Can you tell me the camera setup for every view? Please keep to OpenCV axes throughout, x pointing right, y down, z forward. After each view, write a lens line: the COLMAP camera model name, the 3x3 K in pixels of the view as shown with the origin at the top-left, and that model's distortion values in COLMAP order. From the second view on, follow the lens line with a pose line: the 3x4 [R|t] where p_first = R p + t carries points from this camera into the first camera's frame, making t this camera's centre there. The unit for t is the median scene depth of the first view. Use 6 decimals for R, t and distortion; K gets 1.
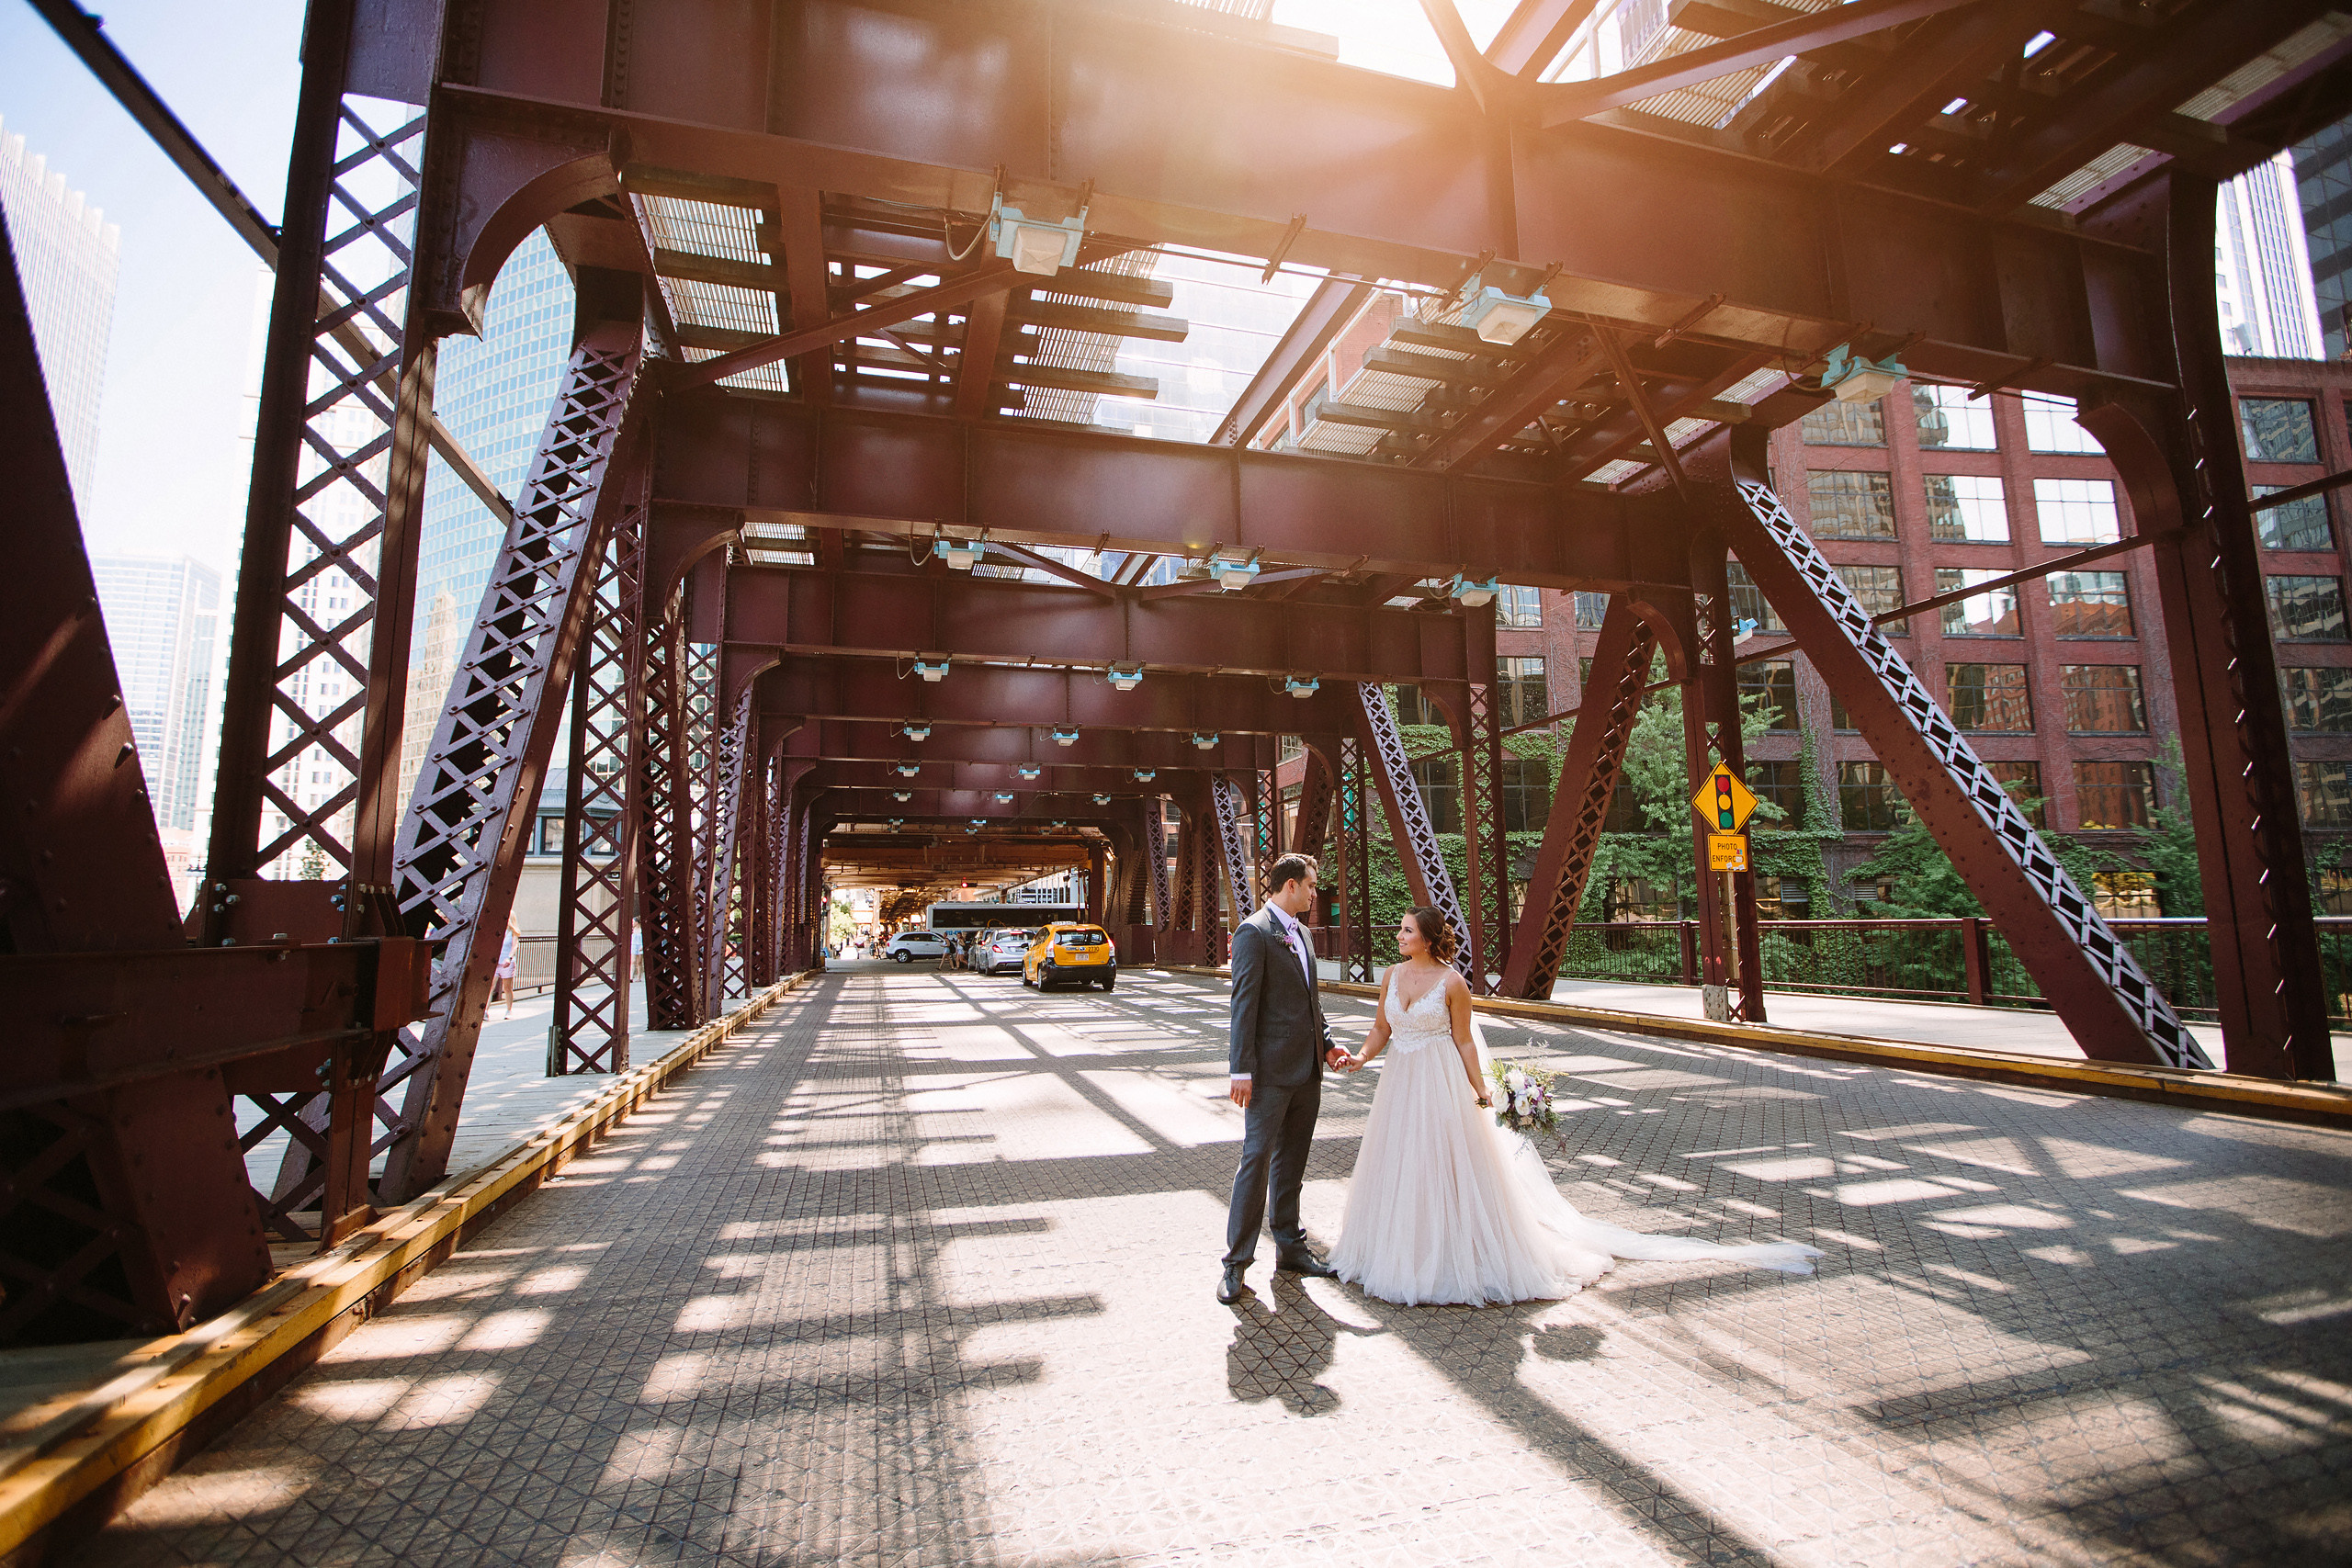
lens RADIAL K [[1101.7, 0, 1173.8], [0, 1101.7, 786.0], [0, 0, 1]] dist [-0.053821, 0.021781]
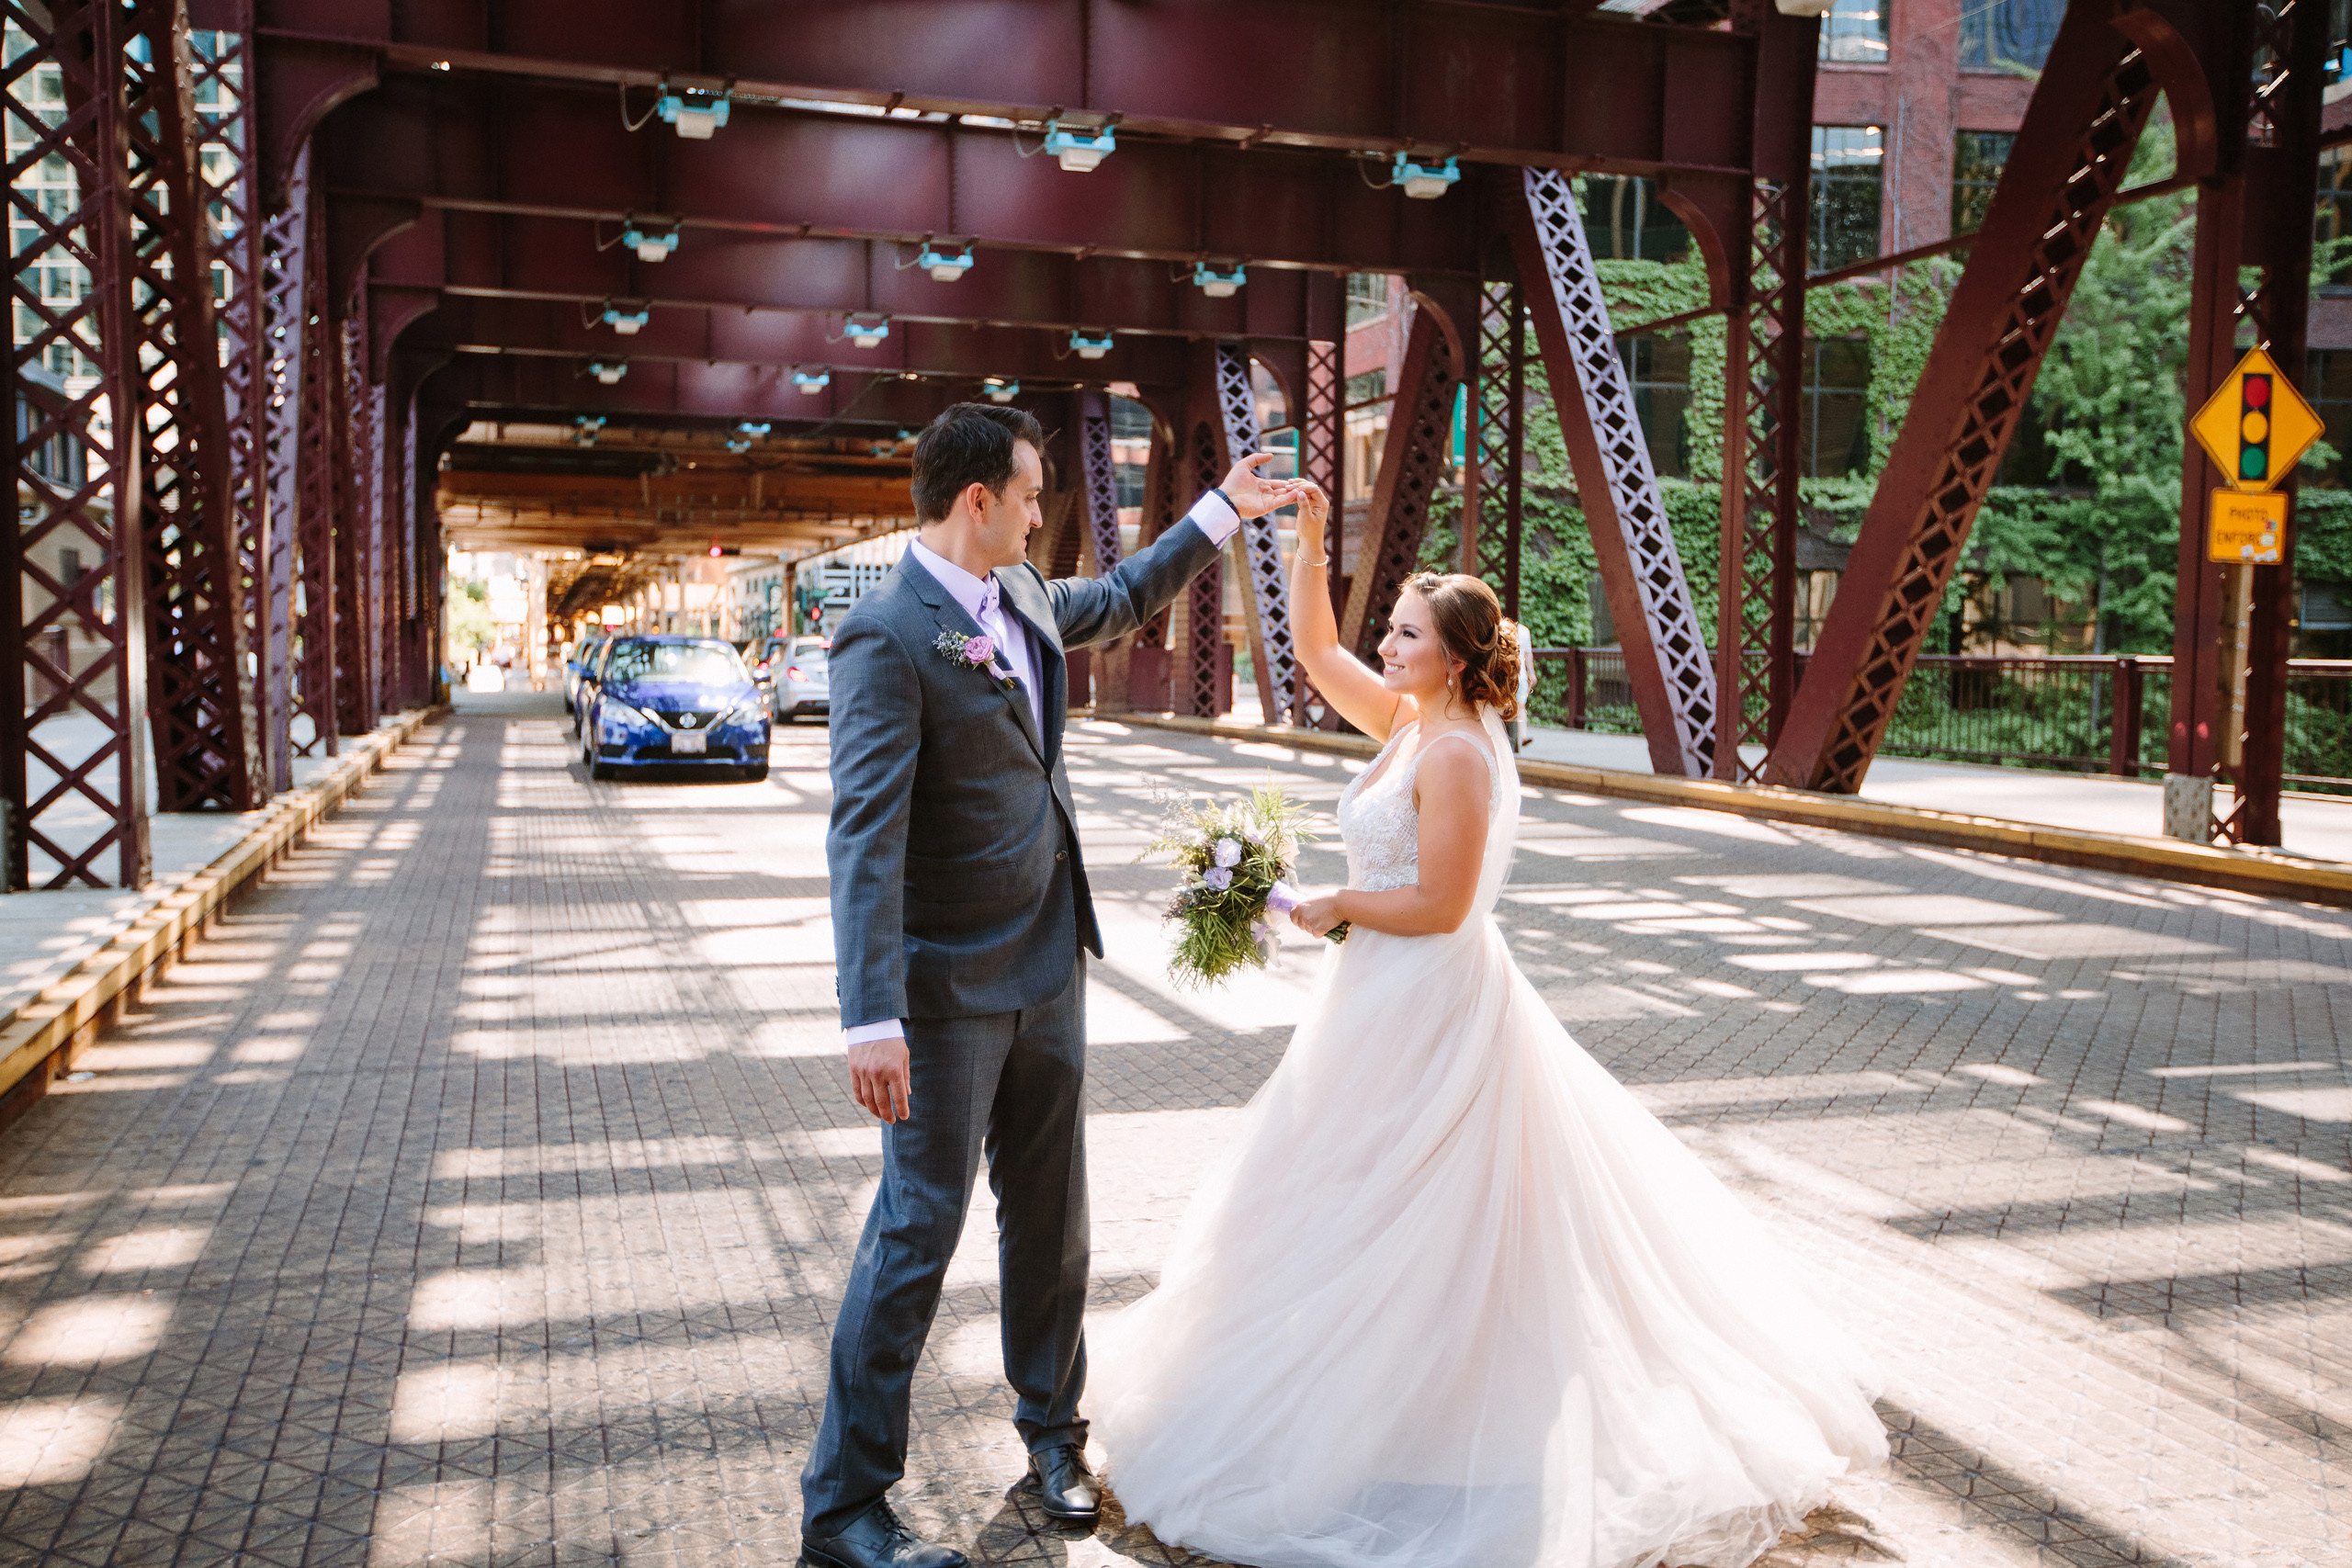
lens RADIAL K [[2120.2, 0, 1176.0], [0, 2120.2, 784.0], [0, 0, 1]] dist [-0.001662, 0.101407]
pose [[0.999119, 0.023708, 0.034623, -0.043779], [-0.029900, 0.981140, 0.190970, 0.003113], [-0.029443, -0.191837, 0.980985, -0.013468]]
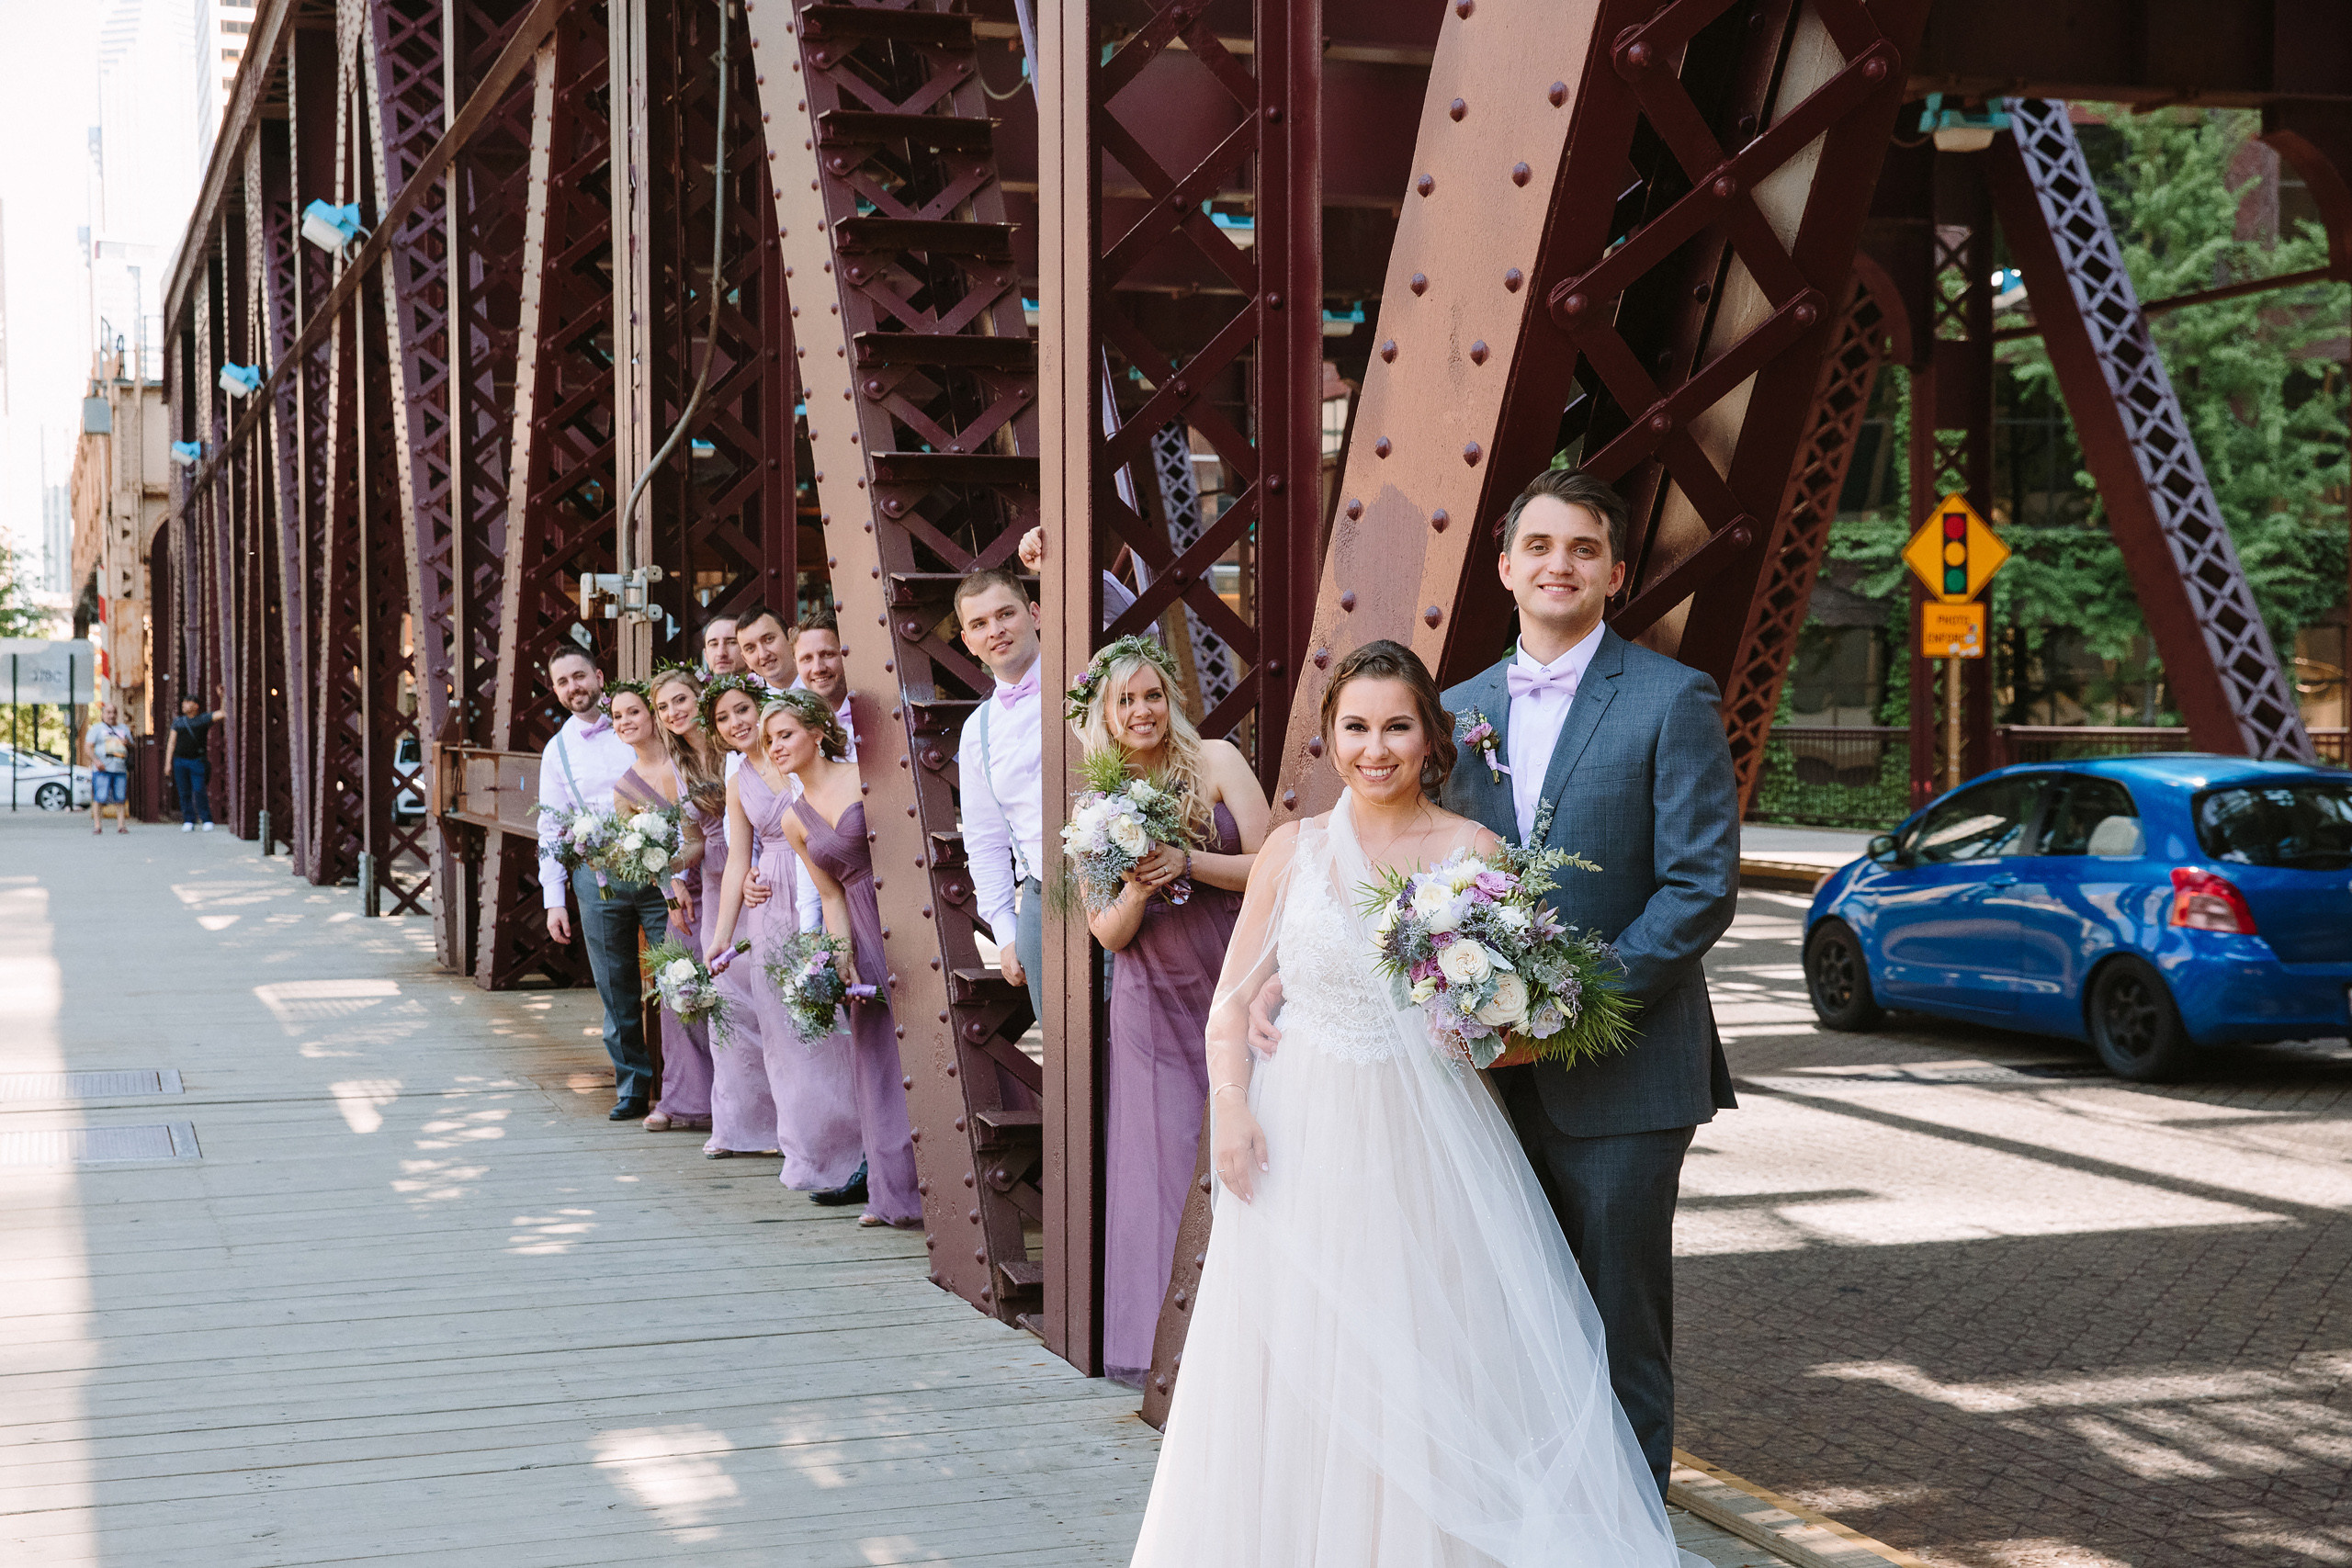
lens RADIAL K [[3353.0, 0, 1186.1], [0, 3353.0, 785.0], [0, 0, 1]] dist [0.121155, 0.093748]
pose [[0.997941, 0.005991, 0.063862, -0.124071], [-0.015290, 0.989145, 0.146143, -0.177778], [-0.062293, -0.146818, 0.987200, -1.317702]]
